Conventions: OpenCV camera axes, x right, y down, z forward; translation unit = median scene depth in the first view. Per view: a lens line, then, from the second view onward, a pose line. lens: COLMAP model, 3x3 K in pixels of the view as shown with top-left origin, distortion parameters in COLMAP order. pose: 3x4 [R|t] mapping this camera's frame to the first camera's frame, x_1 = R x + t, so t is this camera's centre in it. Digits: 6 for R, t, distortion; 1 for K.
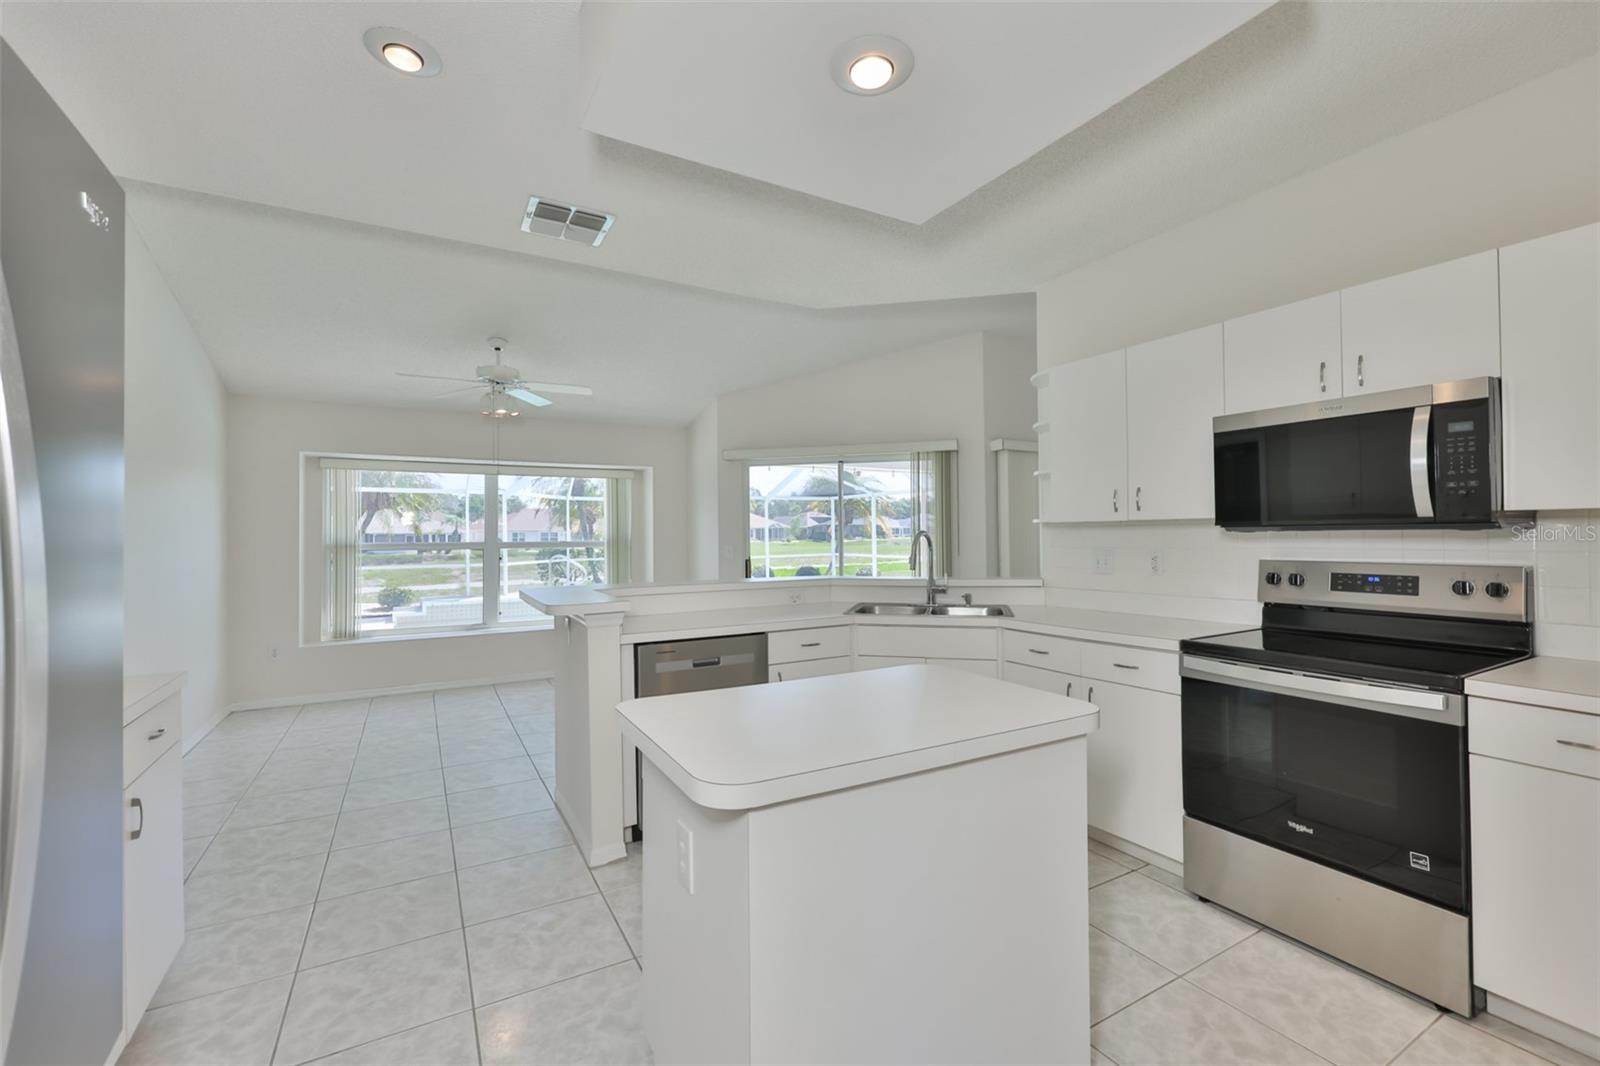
lens RADIAL K [[686.2, 0, 847.5], [0, 686.2, 524.7], [0, 0, 1]] dist [-0.002107, -0.000220]
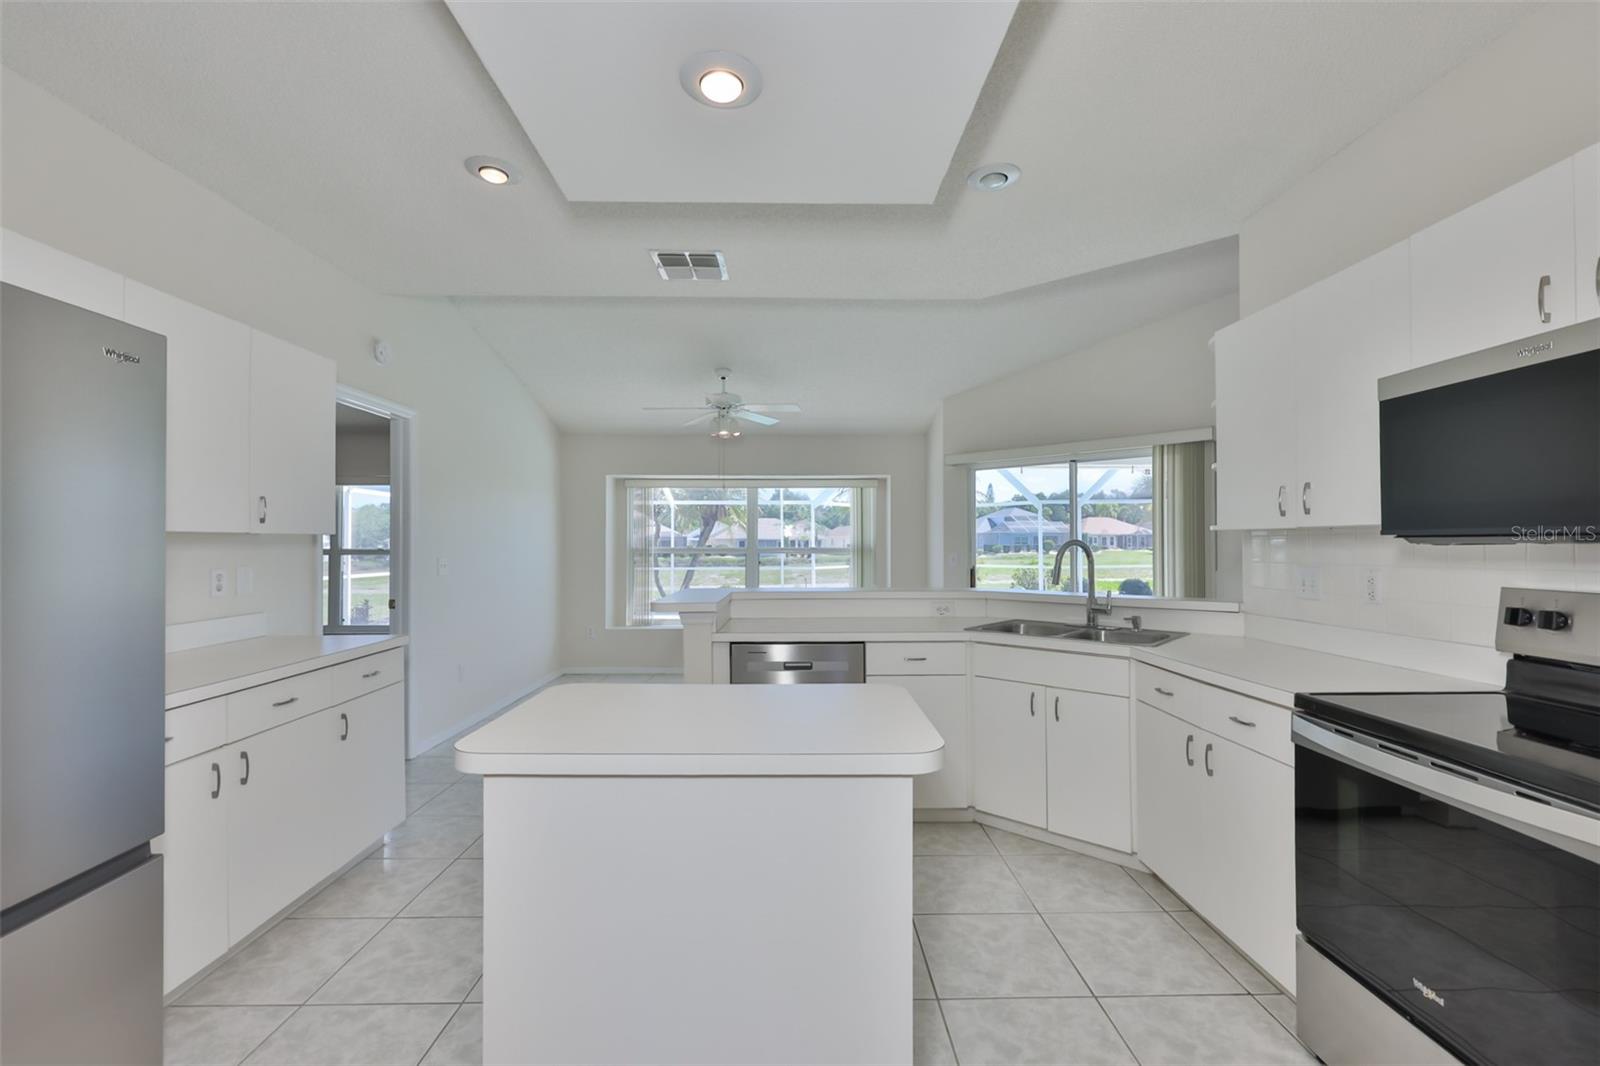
lens RADIAL K [[717.1, 0, 822.8], [0, 717.1, 537.1], [0, 0, 1]] dist [0.002449, 0.000169]
pose [[0.866573, 0.002846, -0.499042, 0.261380], [0.001131, 0.999970, 0.007667, -0.001813], [0.499049, -0.007209, 0.866544, 0.057251]]
